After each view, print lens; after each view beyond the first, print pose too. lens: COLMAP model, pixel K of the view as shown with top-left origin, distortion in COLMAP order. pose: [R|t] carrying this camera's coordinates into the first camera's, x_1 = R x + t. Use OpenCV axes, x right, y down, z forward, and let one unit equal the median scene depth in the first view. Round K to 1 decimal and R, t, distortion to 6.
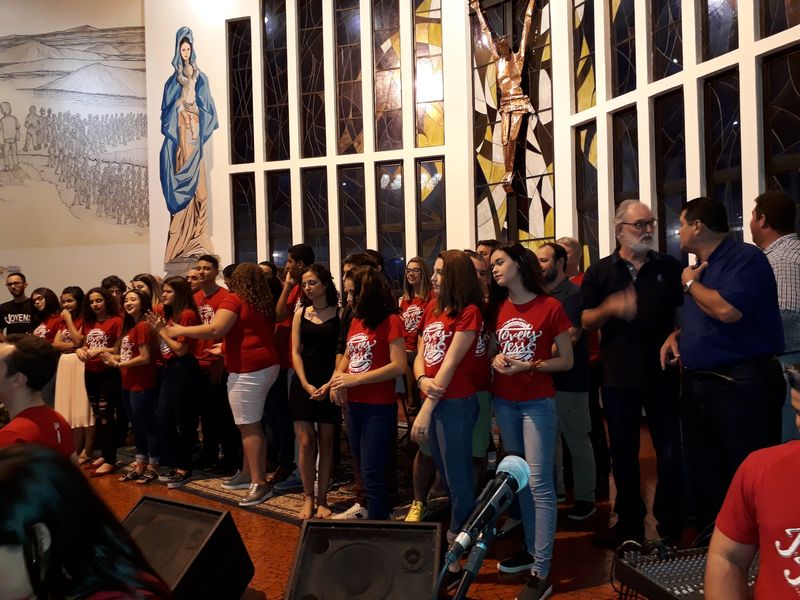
lens RADIAL K [[644.8, 0, 405.8], [0, 644.8, 303.9], [0, 0, 1]] dist [0.031817, -0.054894]
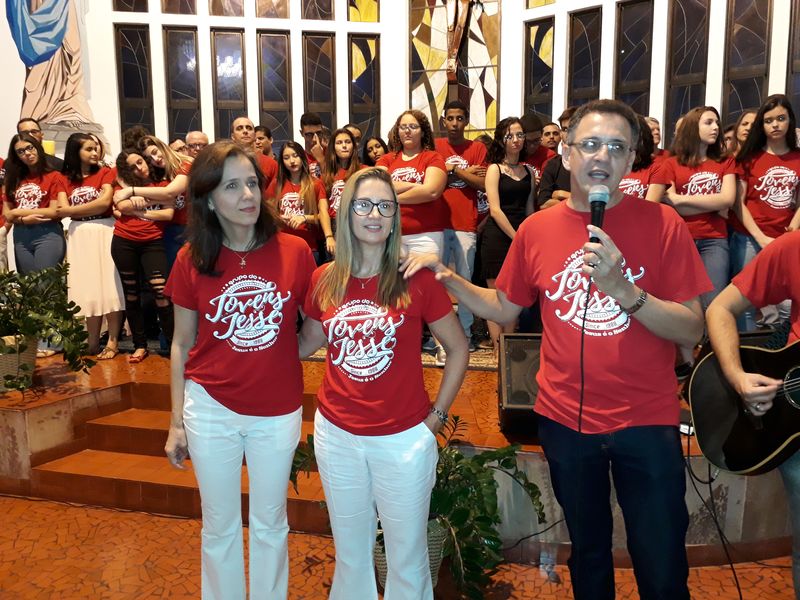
lens RADIAL K [[644.8, 0, 404.6], [0, 644.8, 305.2], [0, 0, 1]] dist [0.031817, -0.054894]
pose [[0.905236, -0.035696, 0.423407, -0.332427], [-0.019595, 0.991898, 0.125517, 0.048403], [-0.424457, -0.121919, 0.897202, 0.073416]]
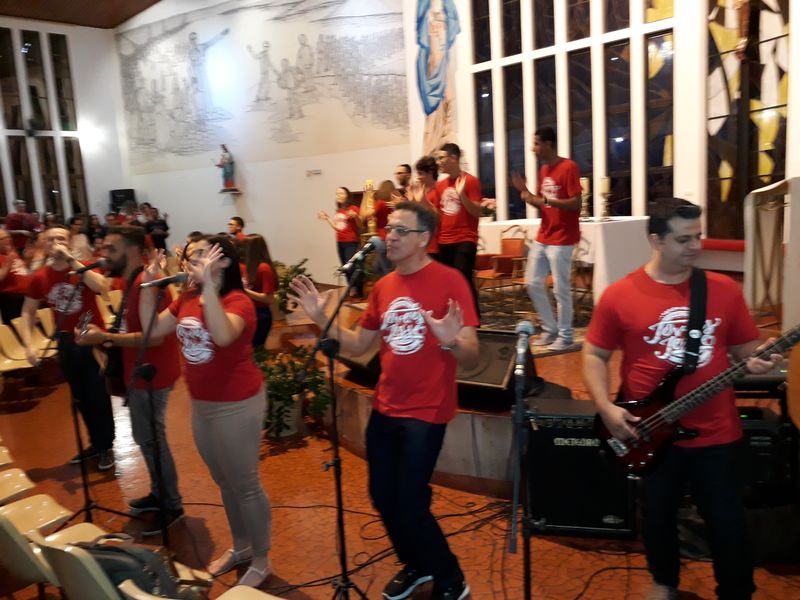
lens RADIAL K [[644.8, 0, 393.6], [0, 644.8, 306.9], [0, 0, 1]] dist [0.031817, -0.054894]
pose [[0.897565, 0.034802, -0.439507, 0.125531], [0.040776, 0.986054, 0.161352, 0.011969], [0.438993, -0.162745, 0.883628, -0.127961]]
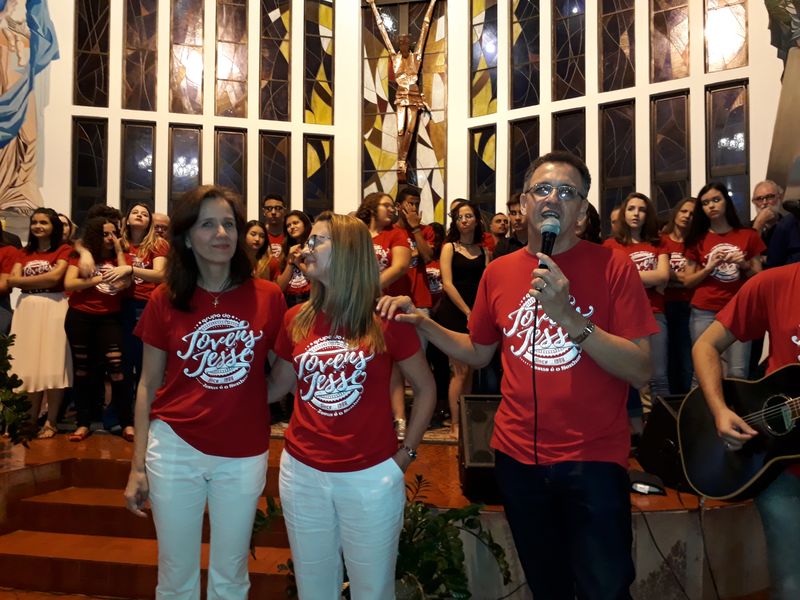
lens RADIAL K [[644.8, 0, 405.8], [0, 644.8, 306.5], [0, 0, 1]] dist [0.031817, -0.054894]
pose [[0.865022, 0.040356, 0.500108, -0.343214], [-0.027097, 0.999063, -0.033749, 0.069237], [-0.501001, 0.015642, 0.865305, 0.069683]]
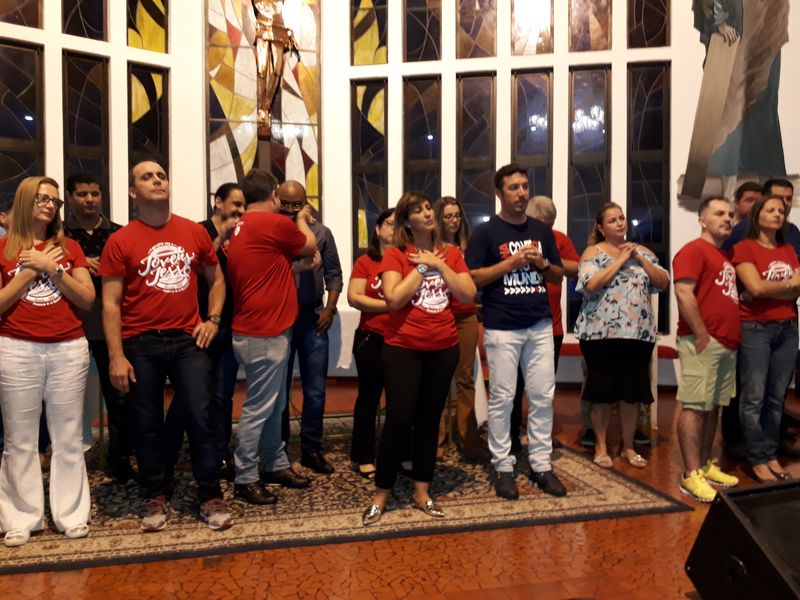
lens RADIAL K [[692.9, 0, 406.8], [0, 692.9, 301.0], [0, 0, 1]] dist [0.031917, -0.066776]
pose [[0.603737, 0.008729, 0.797136, -0.419698], [-0.013639, 0.999907, -0.000620, 0.036255], [-0.797067, -0.010498, 0.603800, 0.294070]]
